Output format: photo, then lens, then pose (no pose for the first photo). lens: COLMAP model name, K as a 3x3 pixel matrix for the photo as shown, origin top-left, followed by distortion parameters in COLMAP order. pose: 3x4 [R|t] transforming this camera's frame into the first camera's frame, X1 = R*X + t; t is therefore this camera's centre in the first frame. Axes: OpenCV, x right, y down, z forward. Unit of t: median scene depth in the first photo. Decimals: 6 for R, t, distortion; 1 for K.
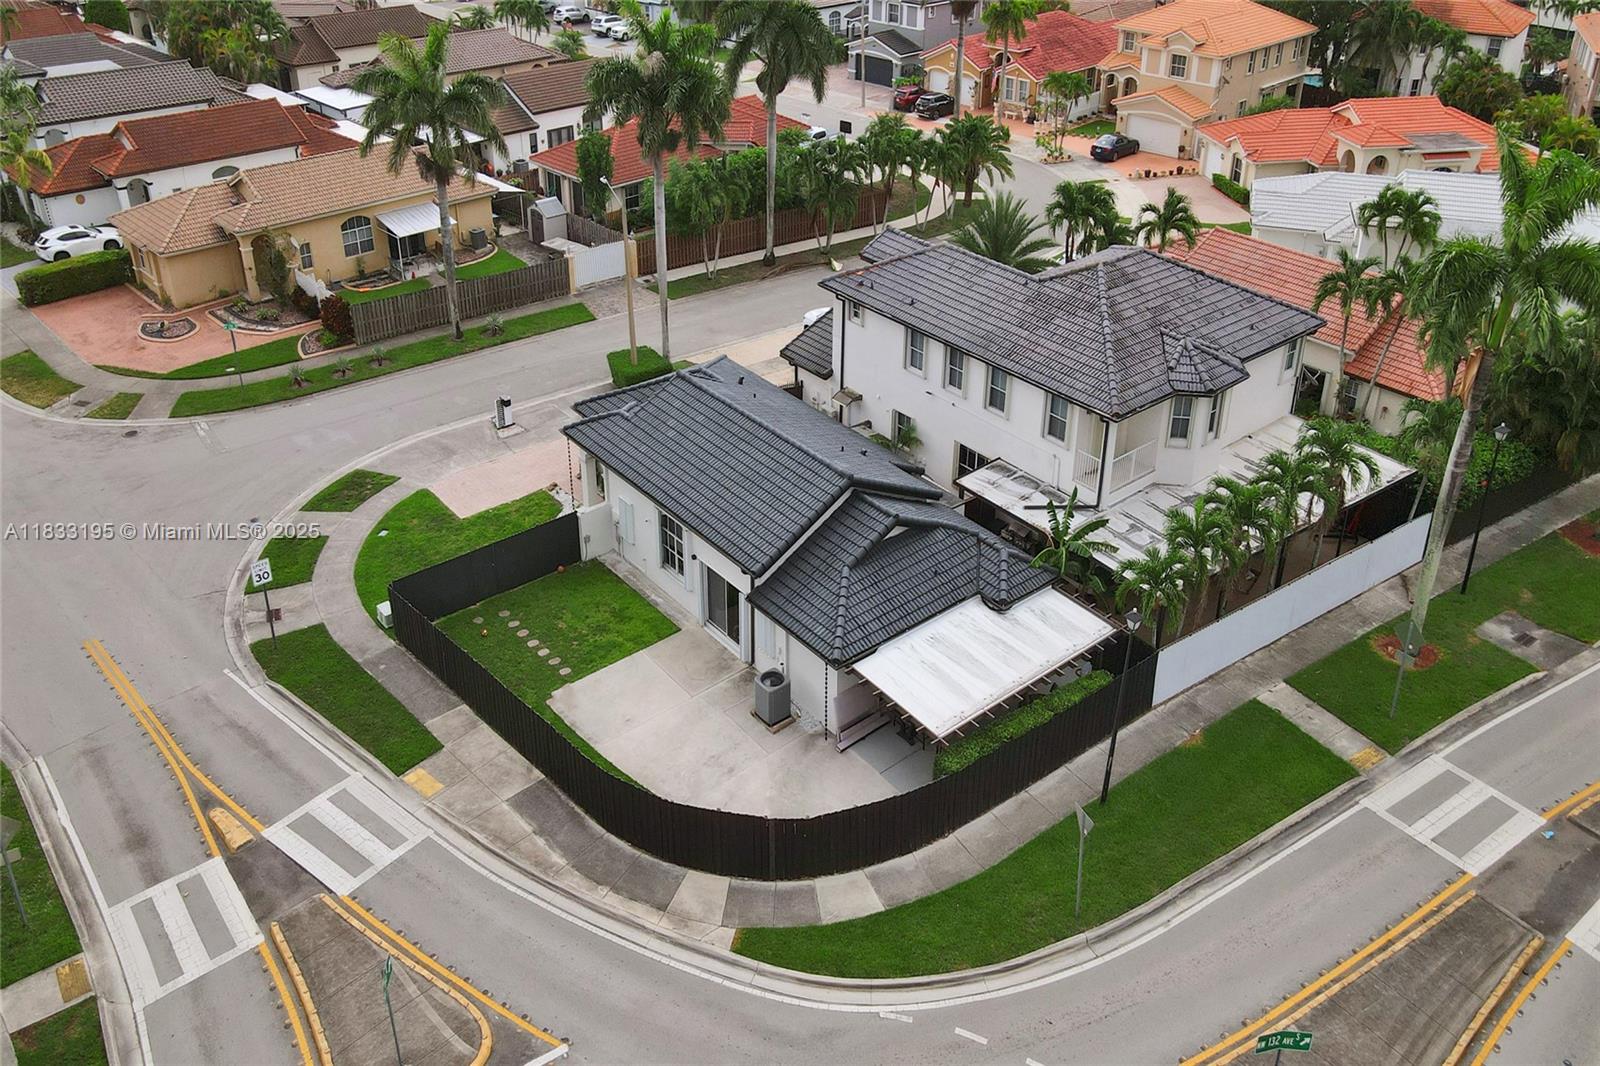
lens RADIAL K [[1163.0, 0, 814.5], [0, 1163.0, 543.4], [0, 0, 1]] dist [0.027544, 0.016252]
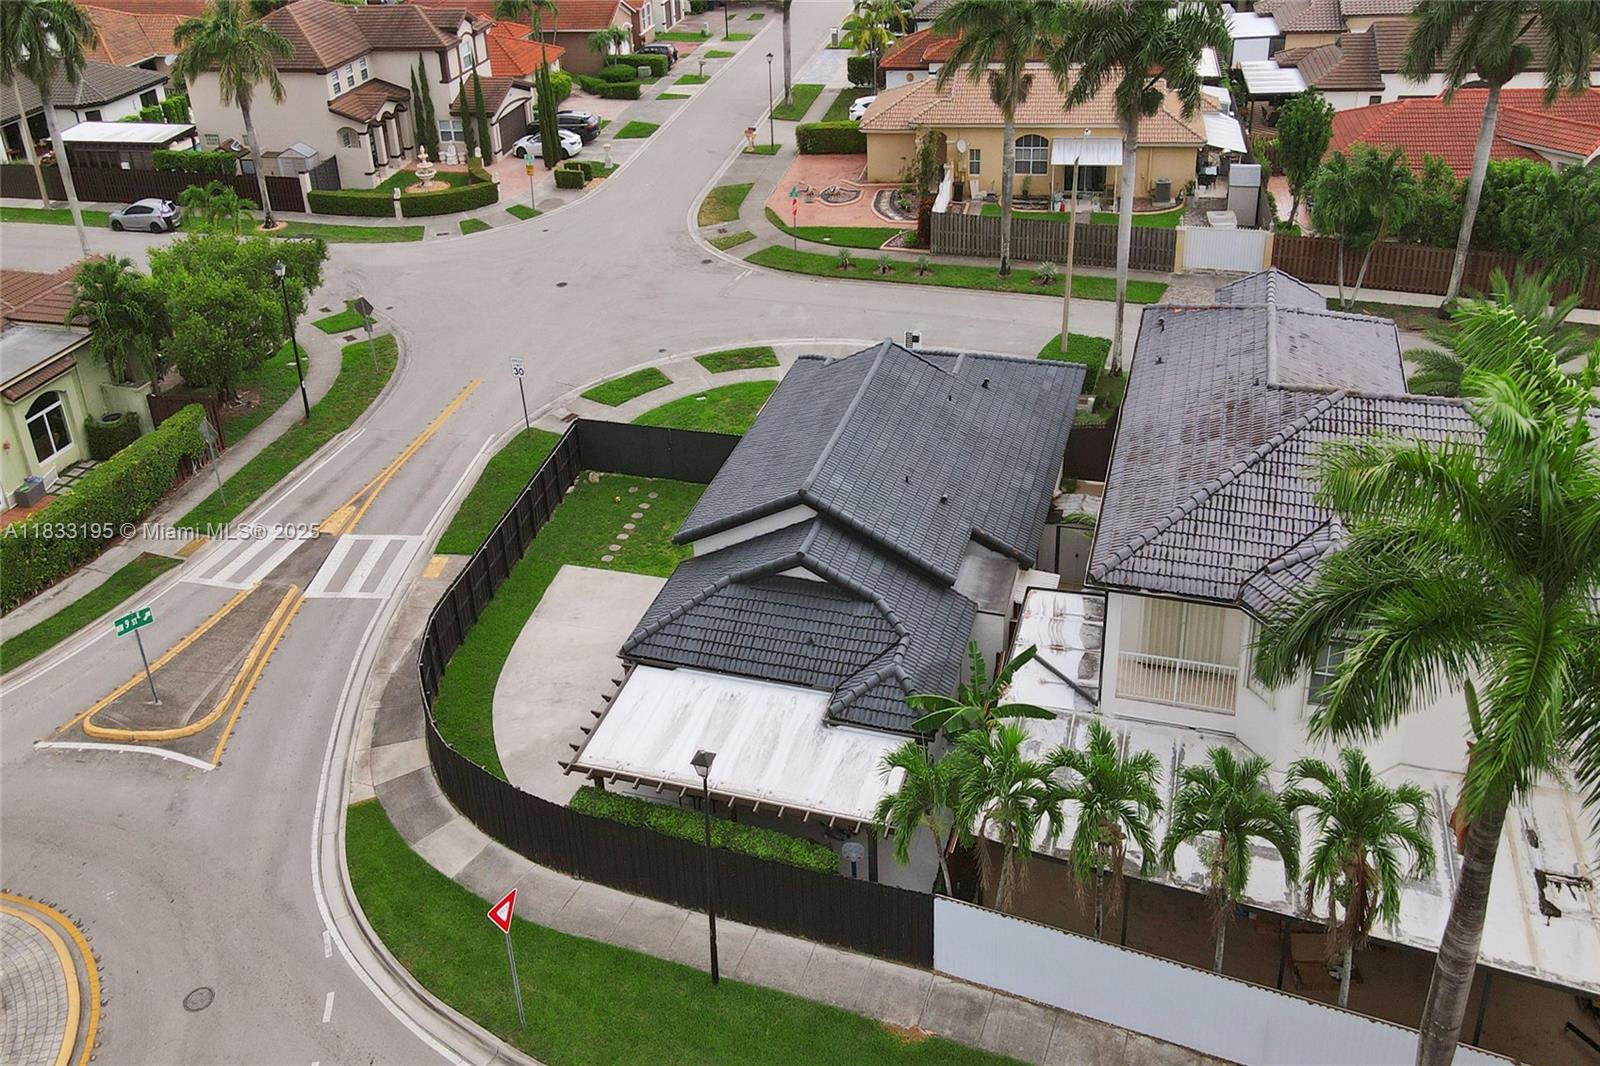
lens RADIAL K [[1283.3, 0, 802.9], [0, 1283.3, 521.4], [0, 0, 1]] dist [0.022675, 0.030699]
pose [[0.544042, 0.421007, -0.725790, 0.661078], [-0.420475, 0.885351, 0.198380, -0.206477], [0.726098, 0.197250, 0.658691, 0.365455]]
